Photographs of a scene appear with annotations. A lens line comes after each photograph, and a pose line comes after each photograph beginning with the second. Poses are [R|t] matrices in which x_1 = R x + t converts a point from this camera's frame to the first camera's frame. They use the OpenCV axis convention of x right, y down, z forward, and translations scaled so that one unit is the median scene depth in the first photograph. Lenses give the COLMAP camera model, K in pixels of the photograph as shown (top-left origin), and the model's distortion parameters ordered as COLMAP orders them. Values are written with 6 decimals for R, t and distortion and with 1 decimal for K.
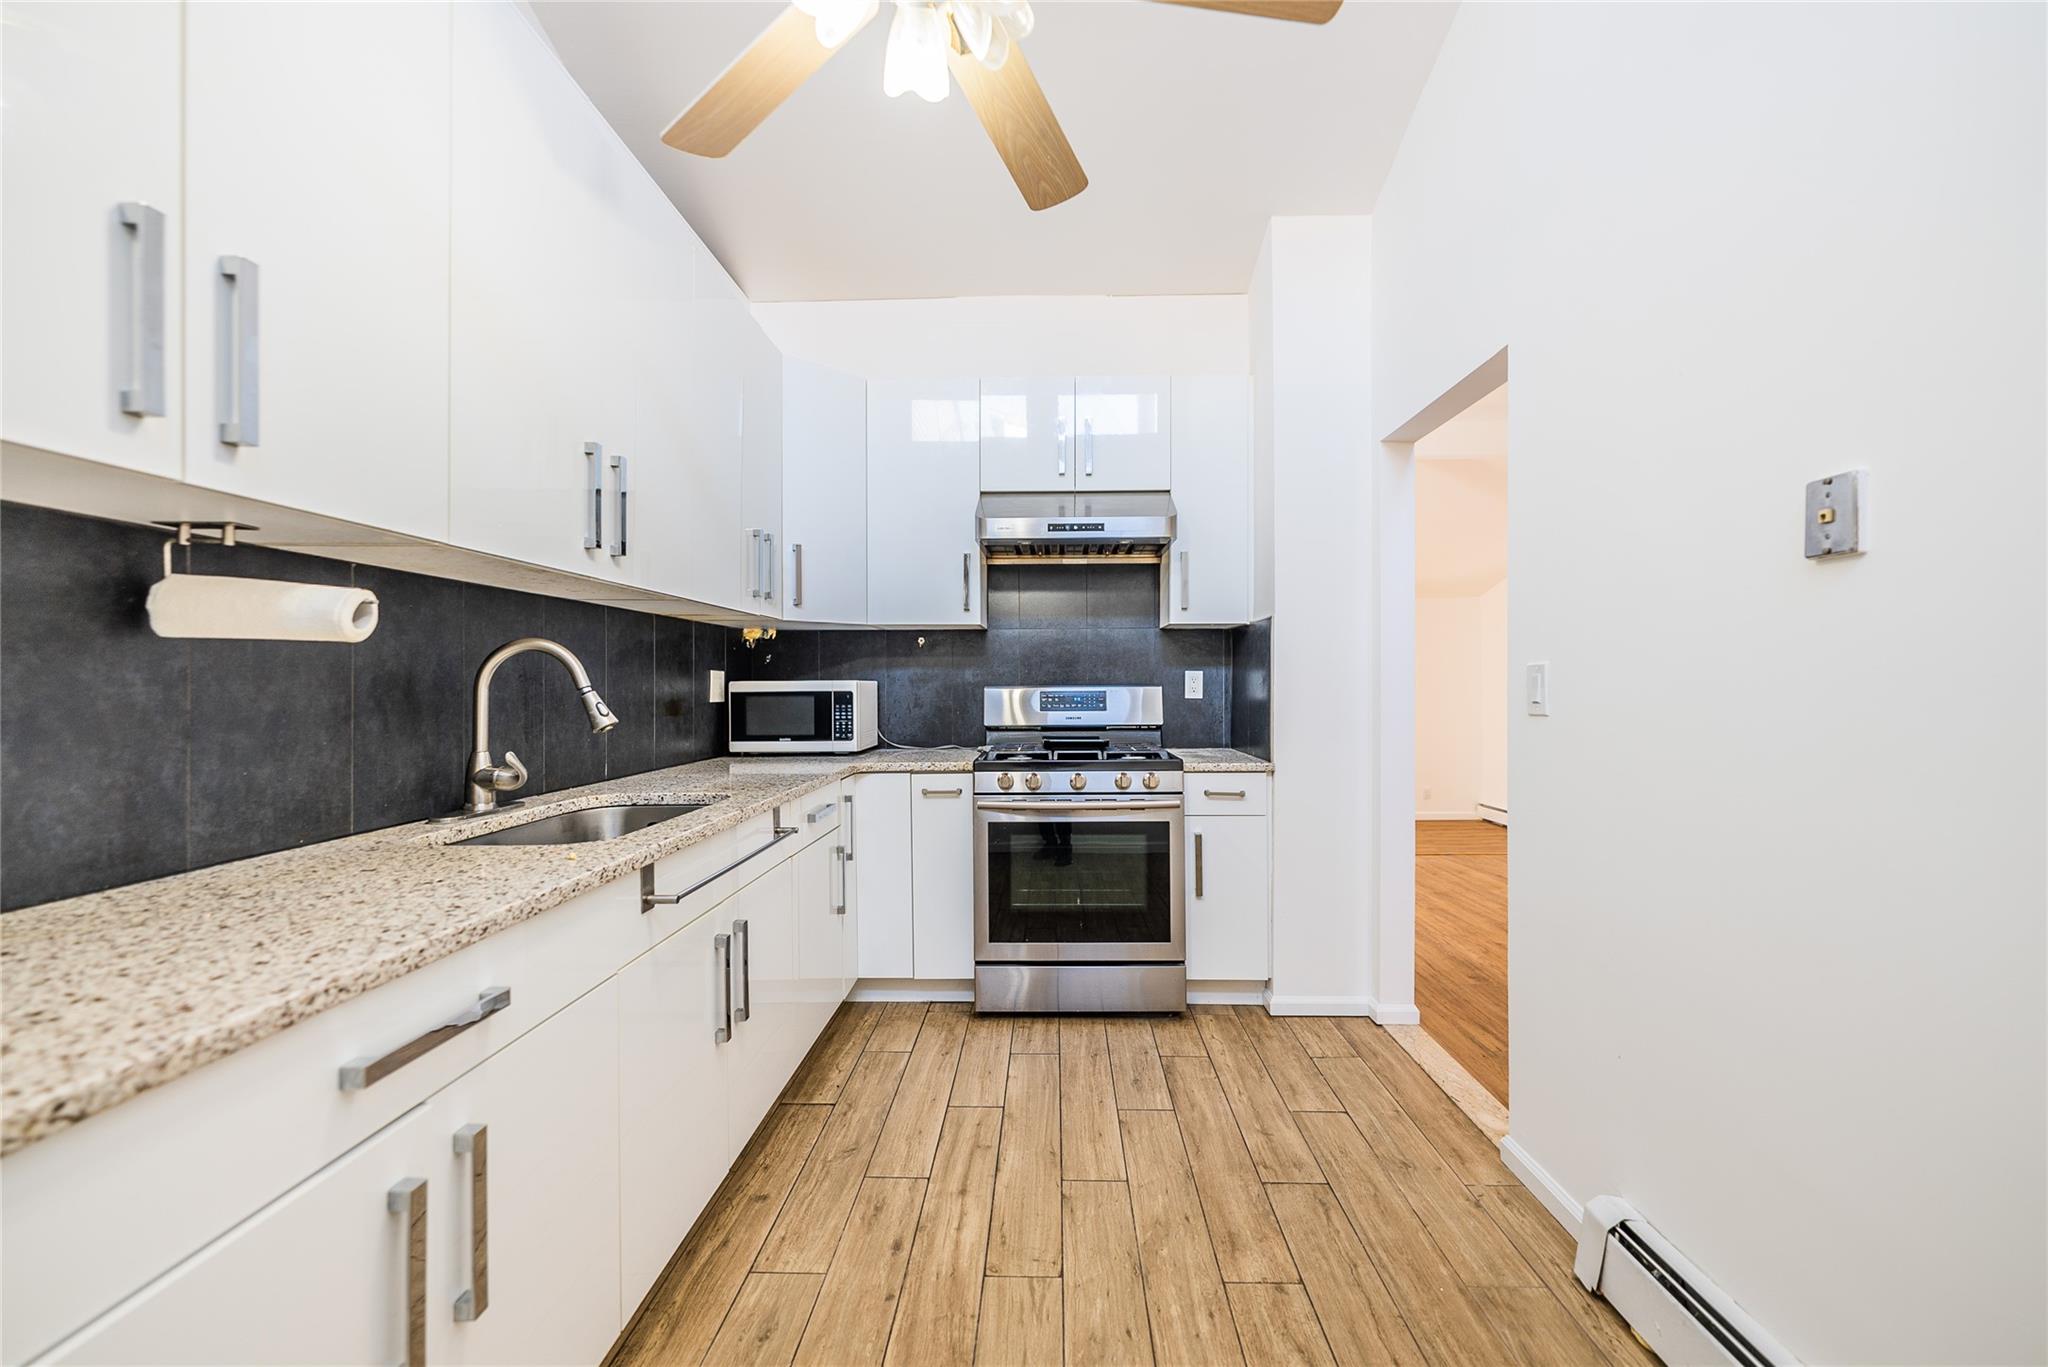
lens RADIAL K [[833.3, 0, 1042.2], [0, 833.3, 678.5], [0, 0, 1]] dist [0.001014, 0.000030]
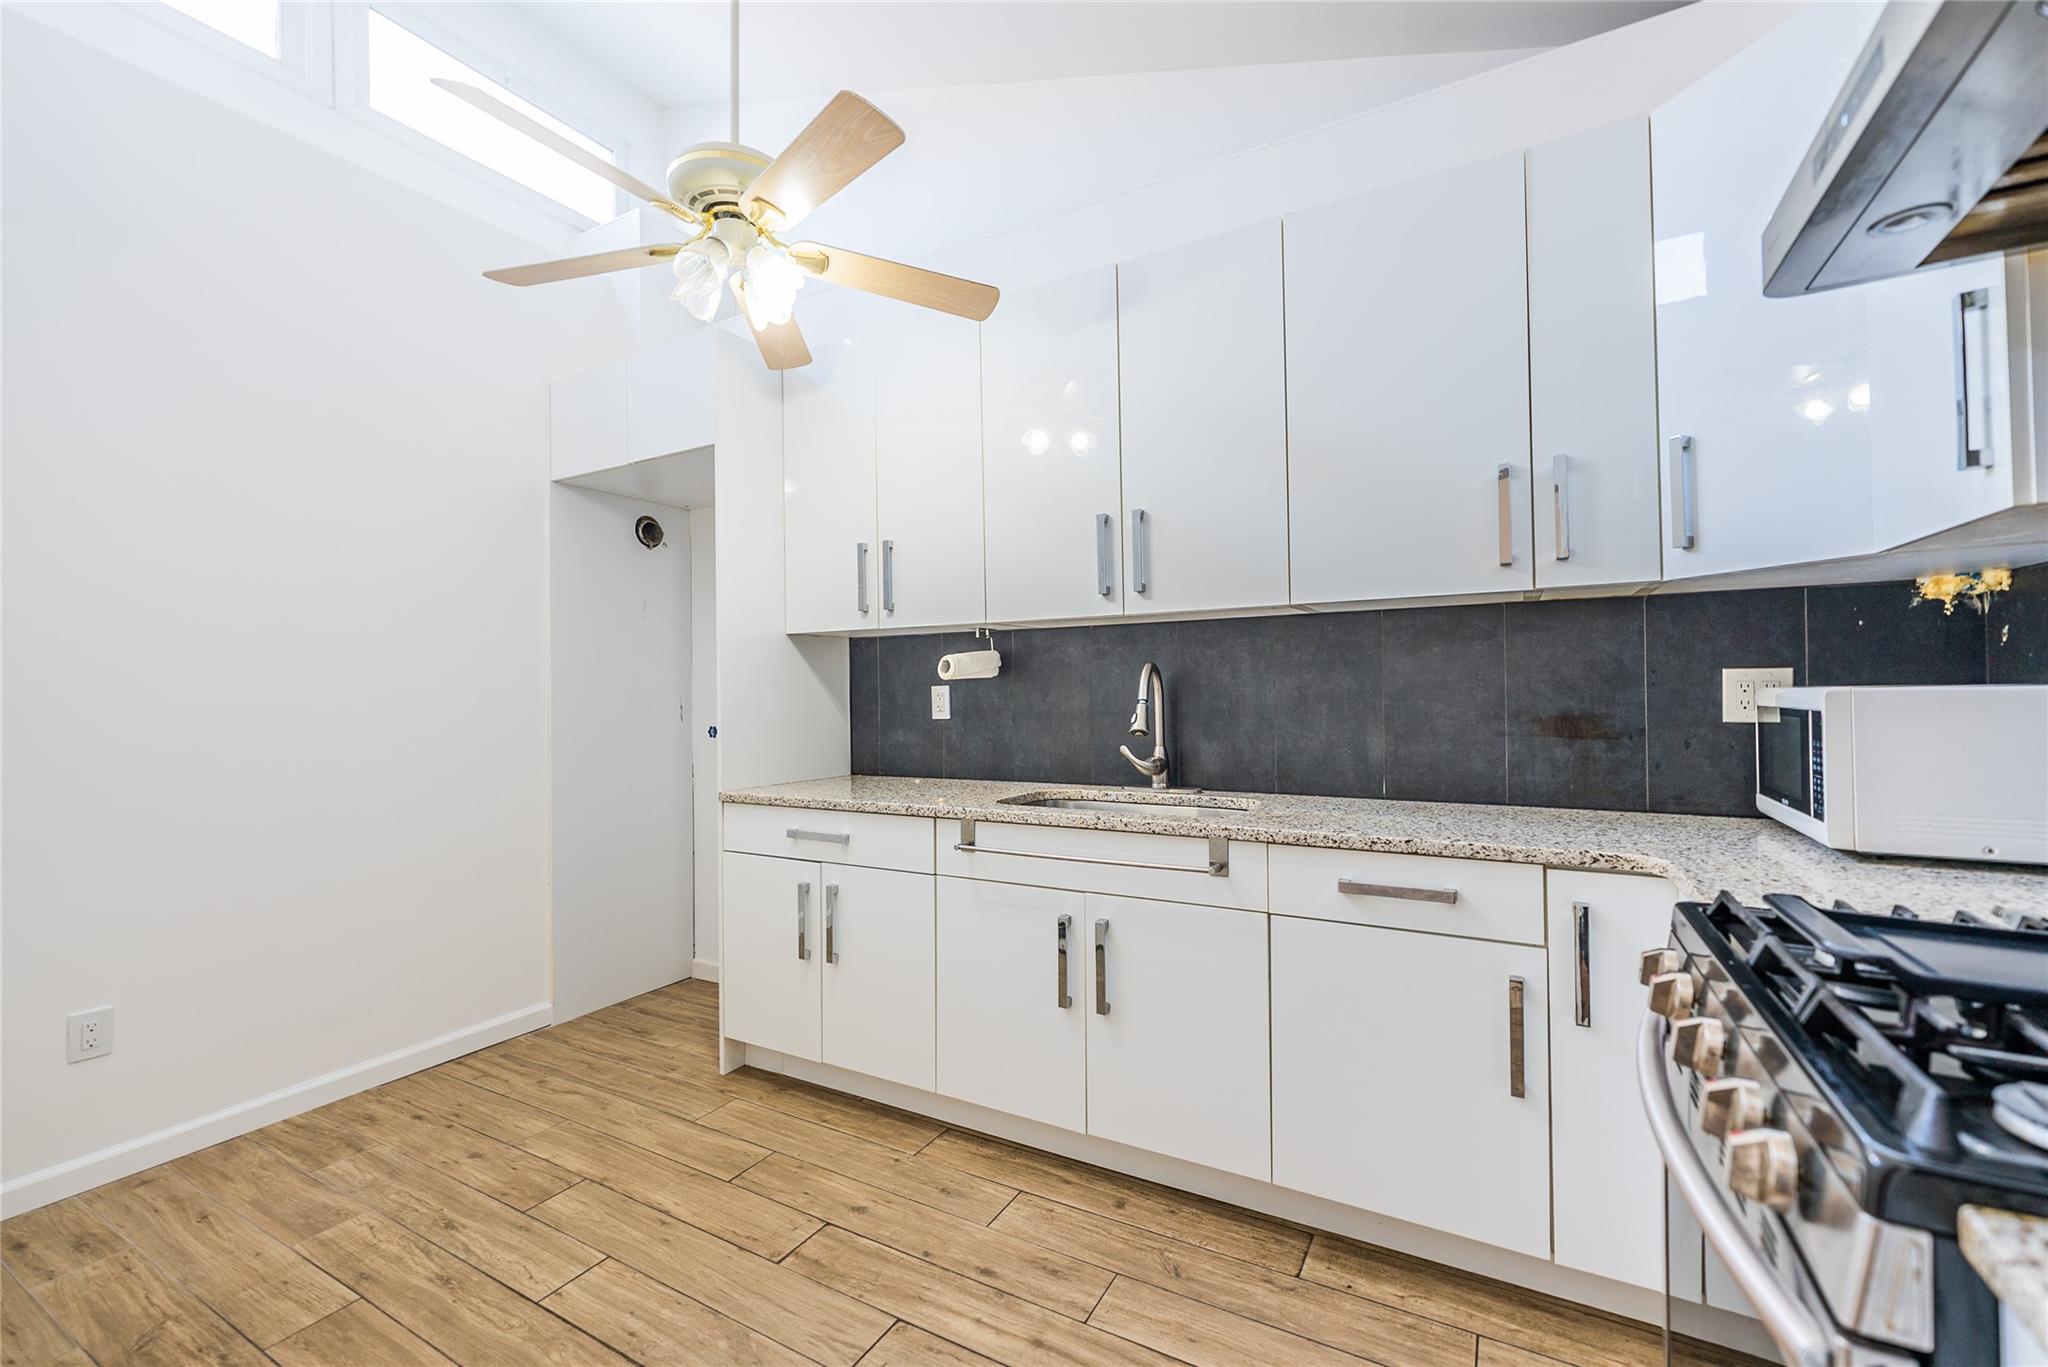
lens RADIAL K [[851.8, 0, 1017.7], [0, 851.8, 685.0], [0, 0, 1]] dist [0.000779, -0.000125]
pose [[-0.489385, 0.005369, -0.872051, 0.675158], [0.020520, 0.999775, -0.005360, -0.009529], [0.871826, -0.020518, -0.489386, 1.516699]]
